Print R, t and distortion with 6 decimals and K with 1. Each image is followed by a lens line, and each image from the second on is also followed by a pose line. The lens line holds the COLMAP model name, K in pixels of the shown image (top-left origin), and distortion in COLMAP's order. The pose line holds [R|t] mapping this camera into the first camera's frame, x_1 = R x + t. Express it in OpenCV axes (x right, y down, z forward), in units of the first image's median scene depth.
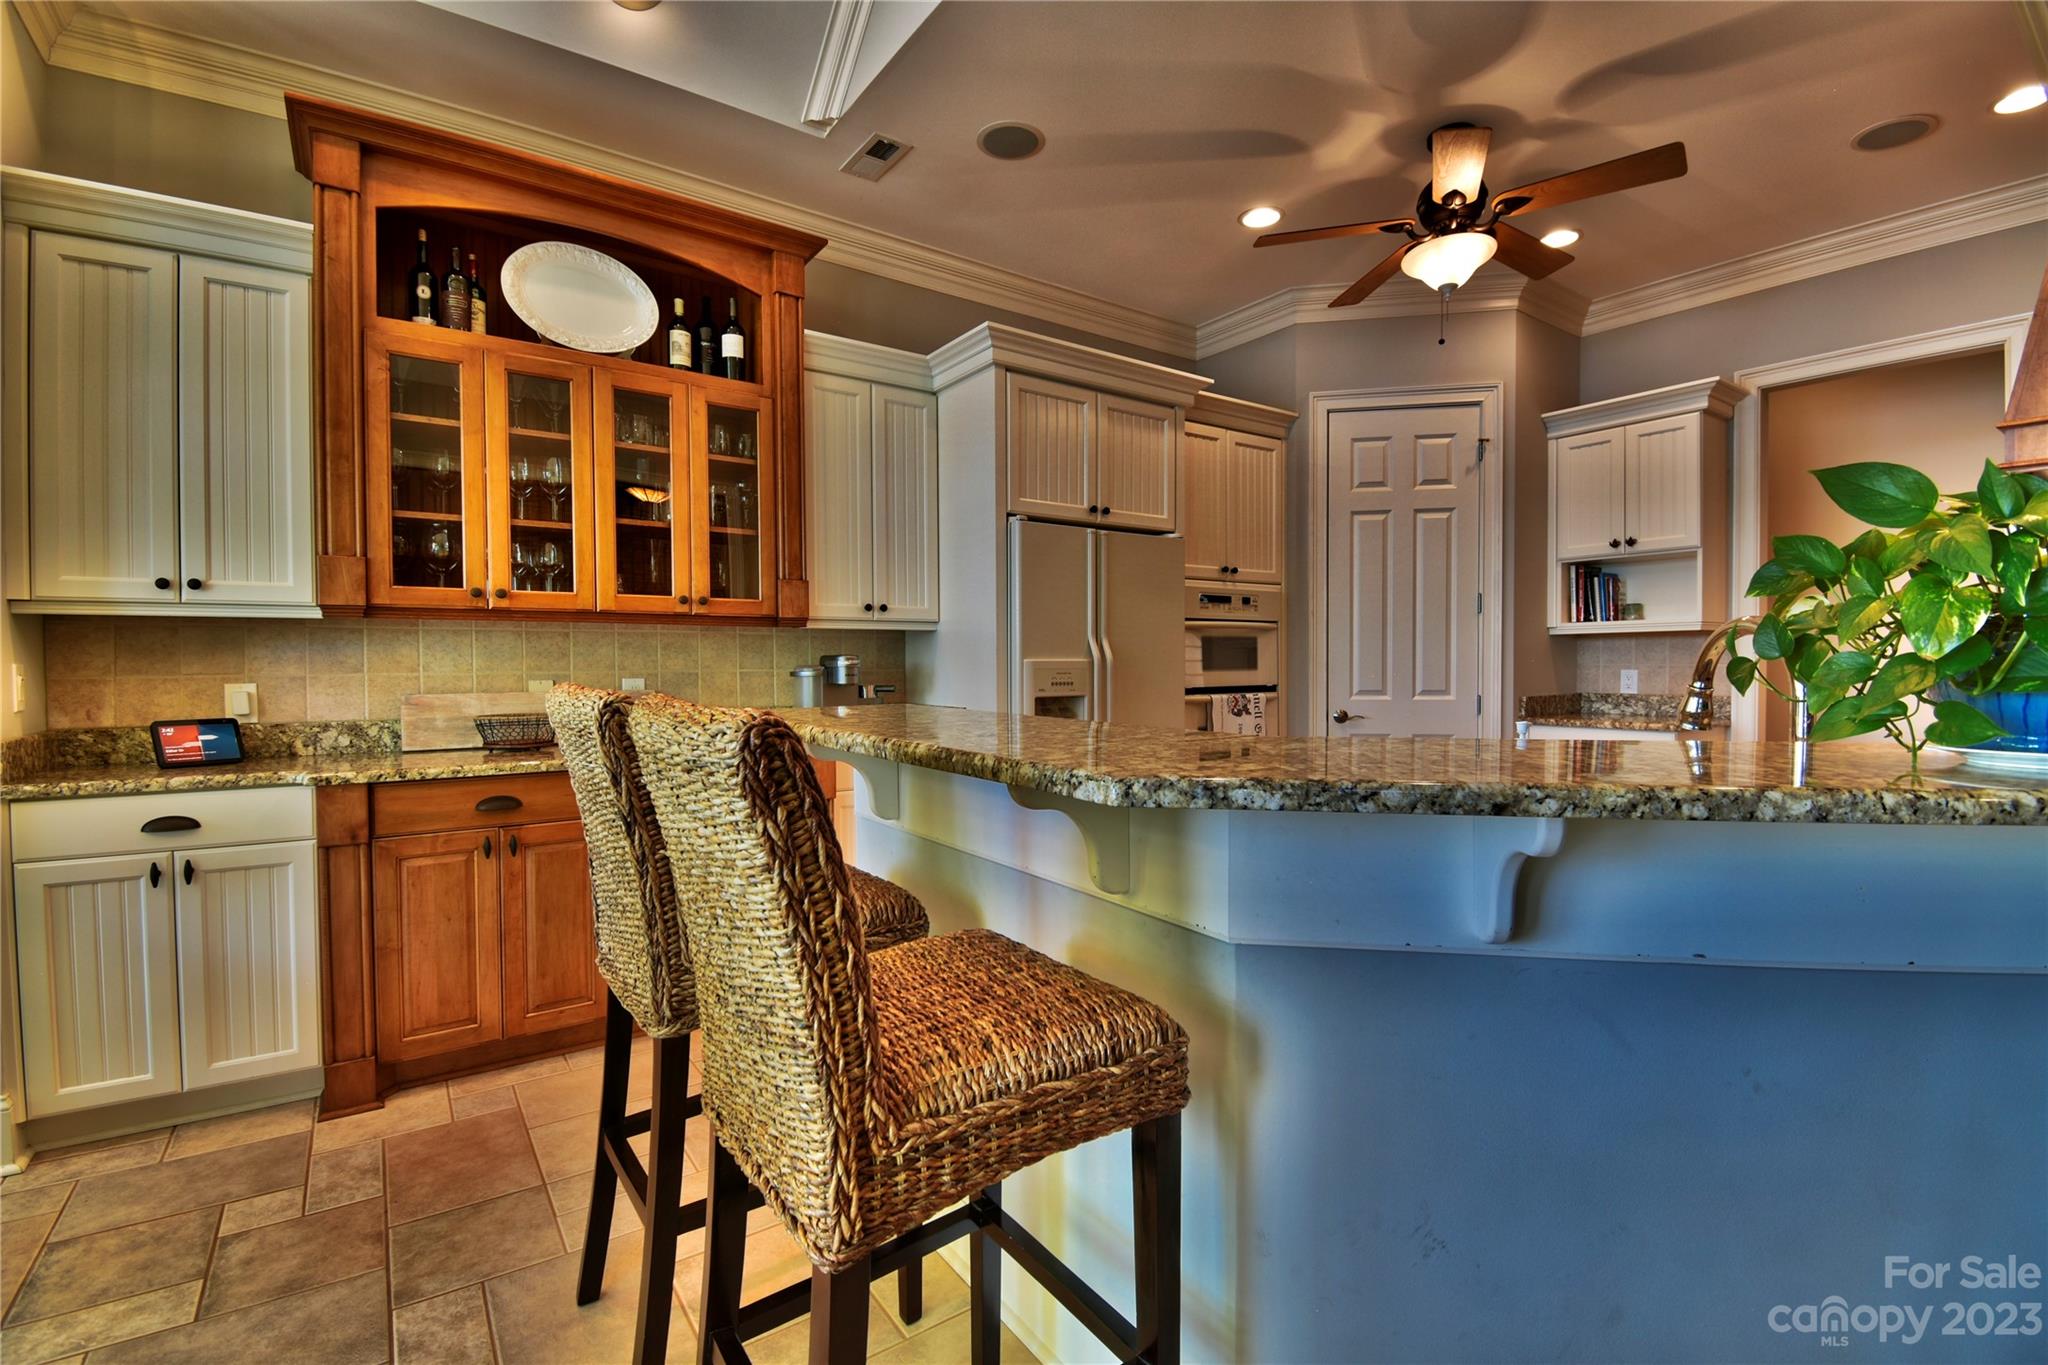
lens RADIAL K [[905.7, 0, 1028.4], [0, 905.7, 681.7], [0, 0, 1]] dist [0.027975, -0.031345]
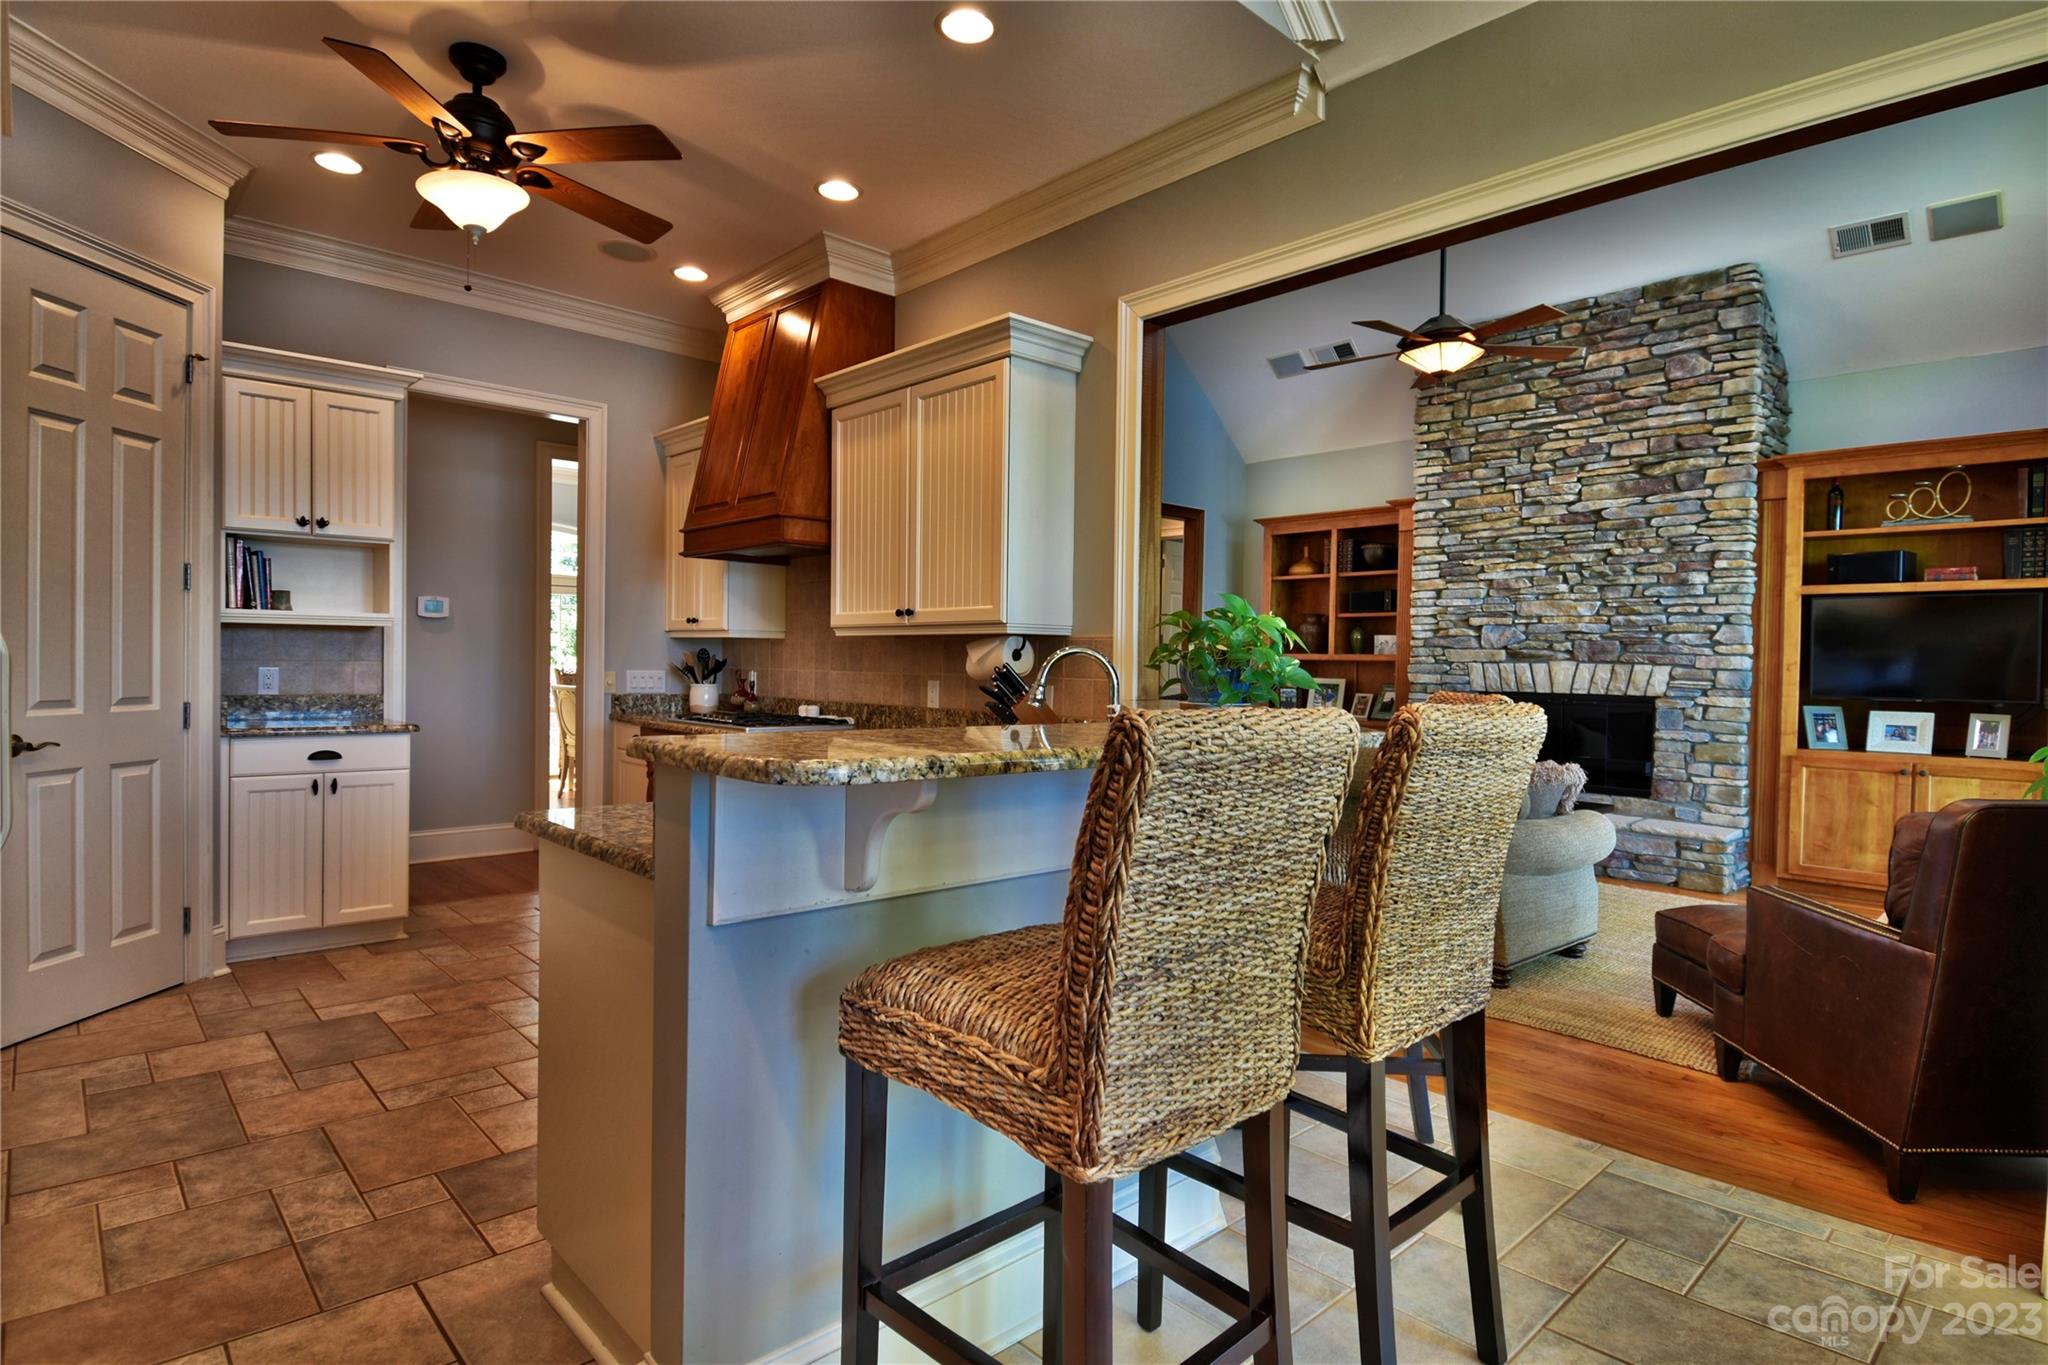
lens RADIAL K [[1063.1, 0, 1028.4], [0, 1063.1, 680.0], [0, 0, 1]] dist [0.022527, -0.029953]
pose [[-0.125386, -0.013880, 0.992011, -0.592734], [0.007312, 0.999862, 0.014914, -0.014602], [-0.992081, 0.009123, -0.125267, 0.584095]]
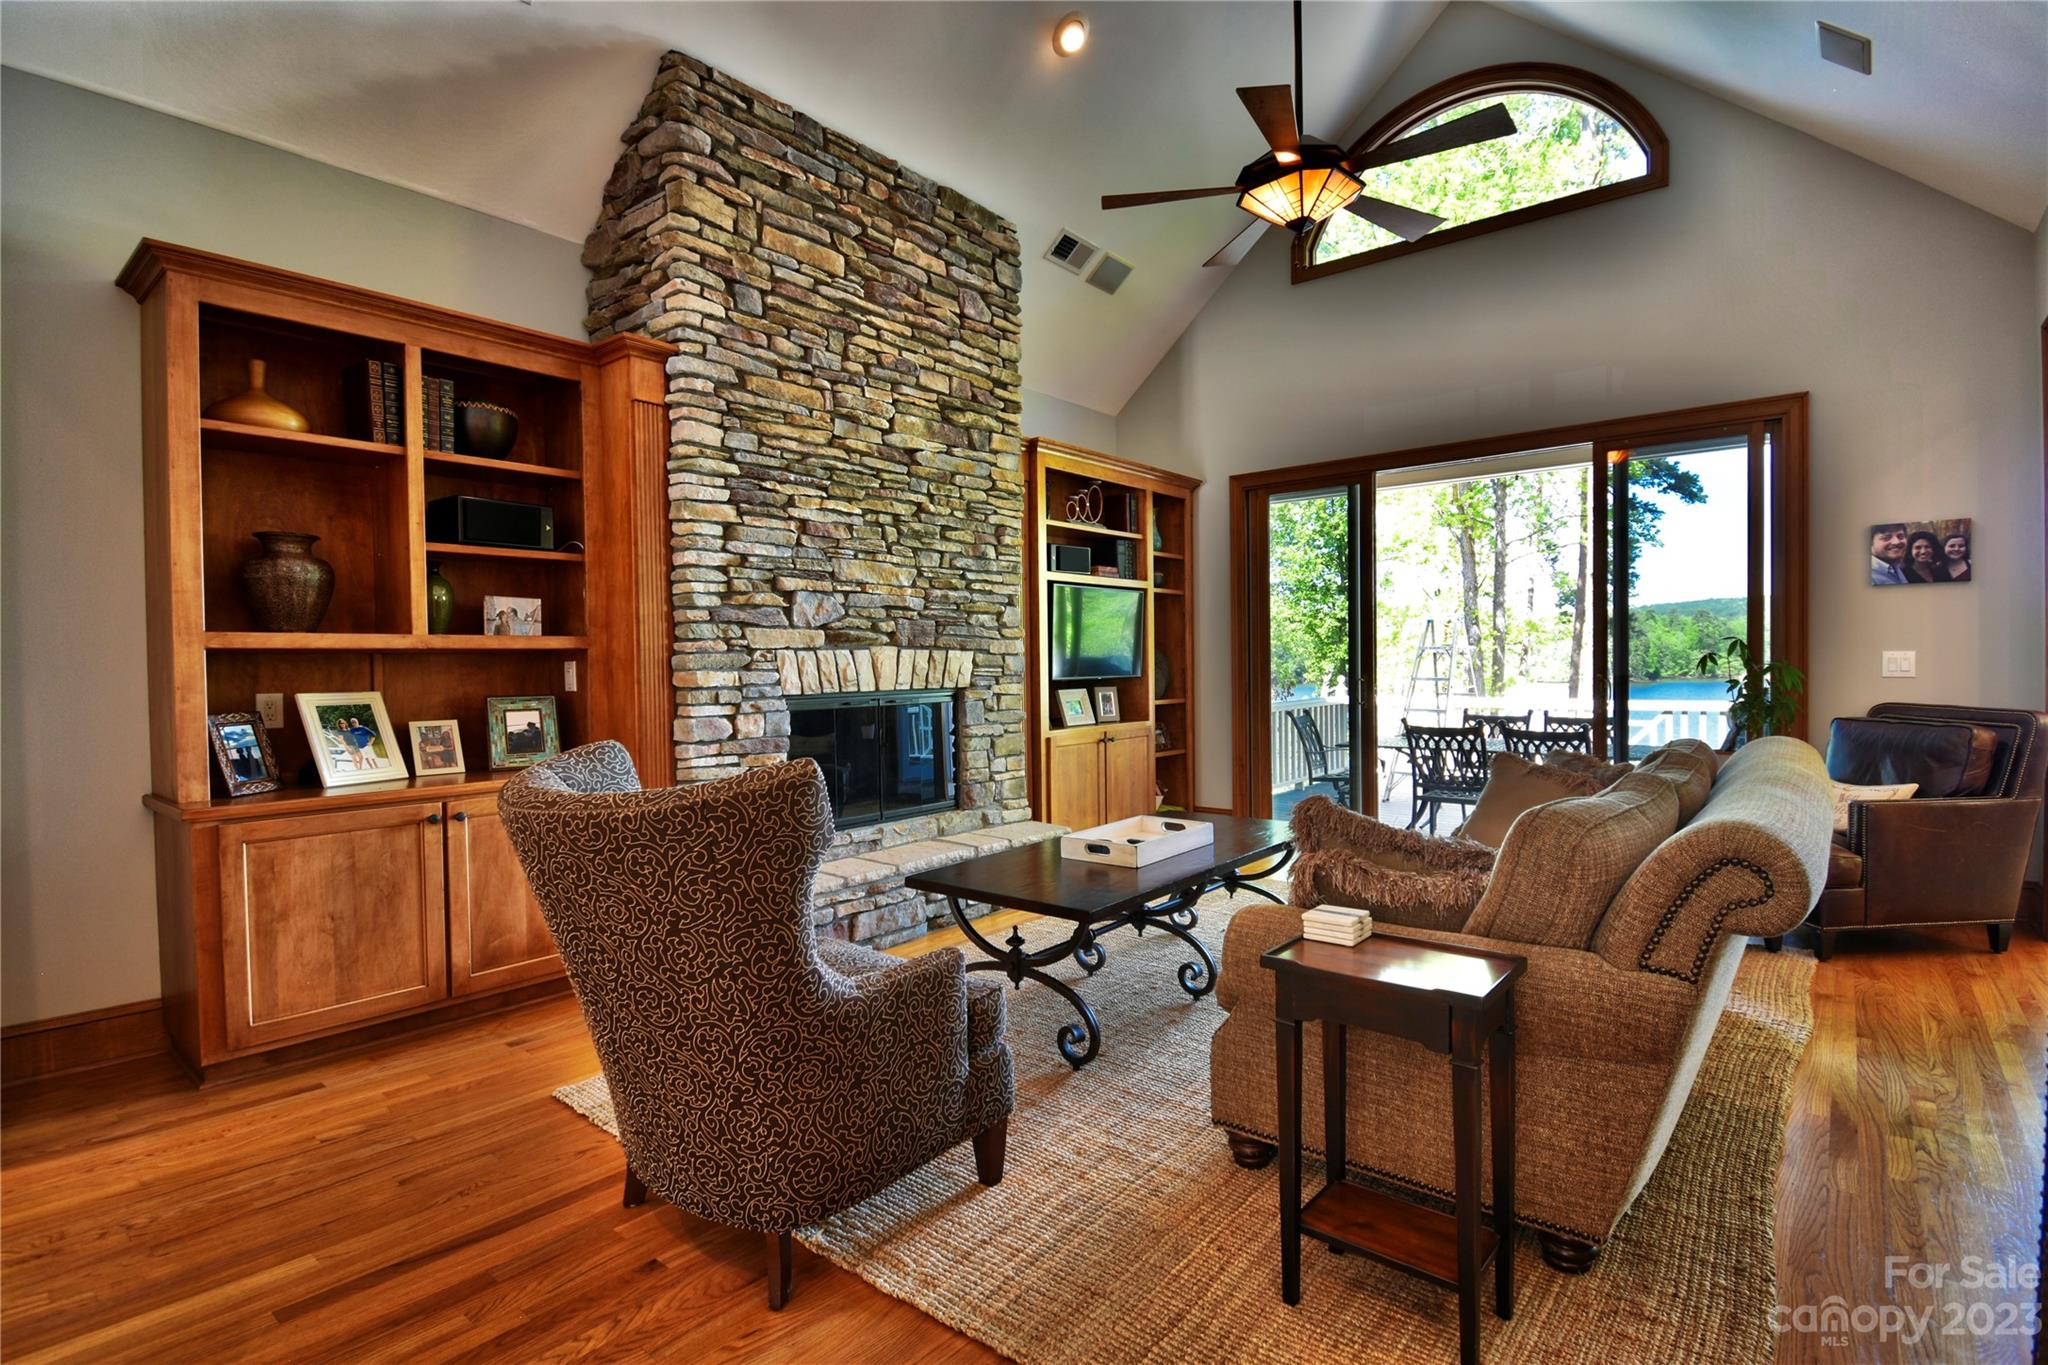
lens RADIAL K [[981.1, 0, 1043.2], [0, 981.1, 692.1], [0, 0, 1]] dist [-0.004418, -0.000909]
pose [[-0.964379, 0.026292, -0.263213, 1.466336], [0.012188, 0.998408, 0.055075, -0.021947], [0.264242, 0.049905, -0.963164, 0.697834]]
